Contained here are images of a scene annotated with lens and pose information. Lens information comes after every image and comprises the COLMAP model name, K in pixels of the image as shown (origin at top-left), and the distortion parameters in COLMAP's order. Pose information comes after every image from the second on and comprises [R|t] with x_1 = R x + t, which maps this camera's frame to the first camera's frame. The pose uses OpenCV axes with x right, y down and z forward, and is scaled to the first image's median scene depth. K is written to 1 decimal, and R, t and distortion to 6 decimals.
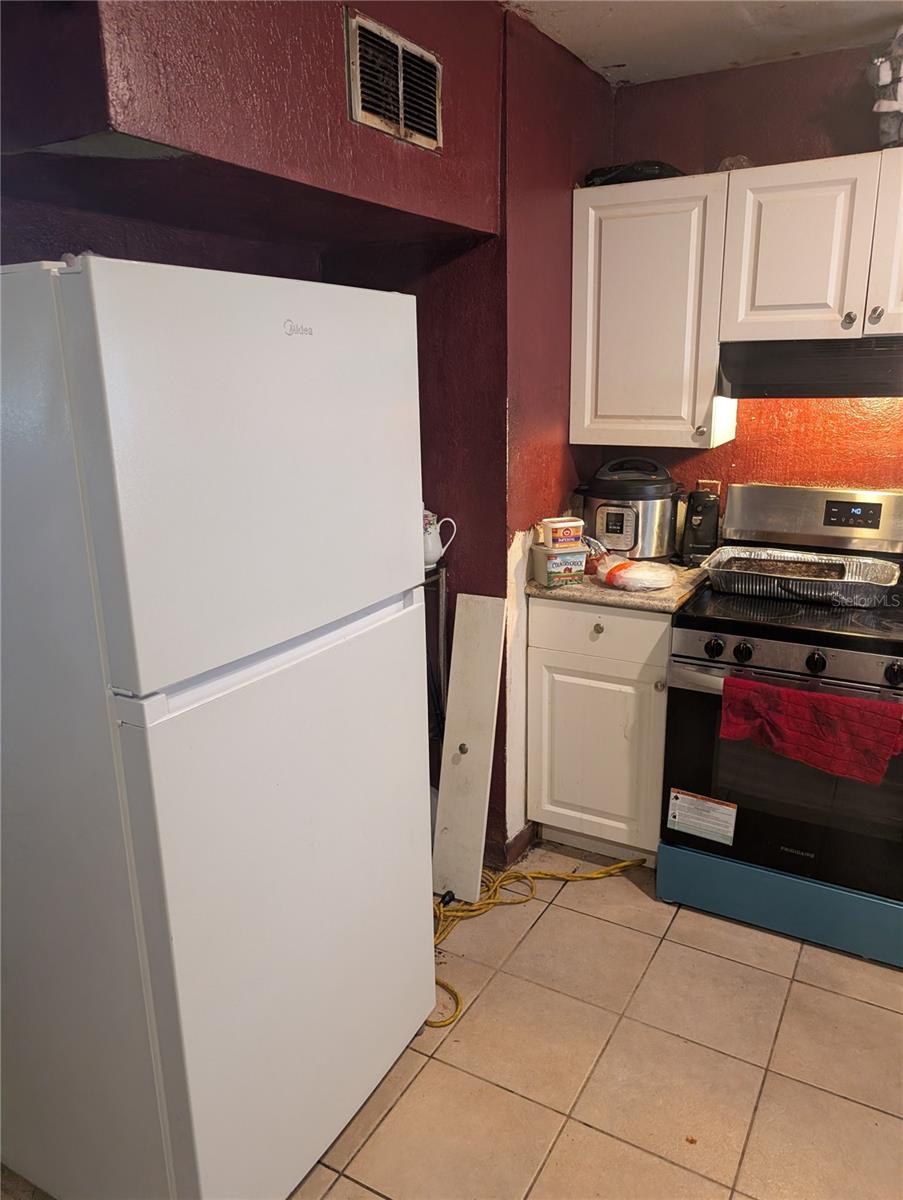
lens RADIAL K [[855.8, 0, 450.6], [0, 855.8, 598.6], [0, 0, 1]] dist [0.008511, -0.008131]
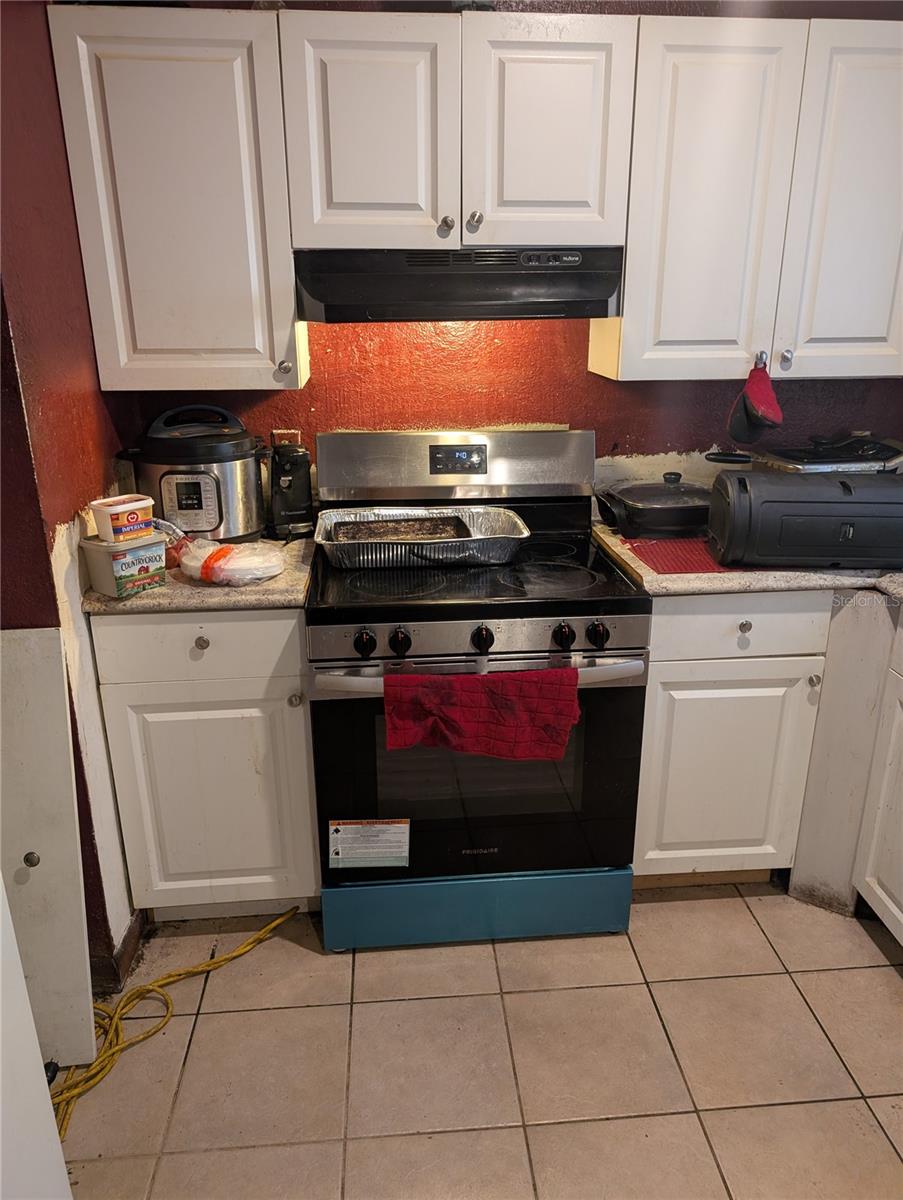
lens RADIAL K [[855.8, 0, 457.0], [0, 855.8, 611.3], [0, 0, 1]] dist [0.008511, -0.008131]
pose [[0.817845, -0.179457, 0.546741, -0.045164], [0.139762, 0.983625, 0.113791, -0.044391], [-0.558208, -0.016650, 0.829534, 0.264953]]
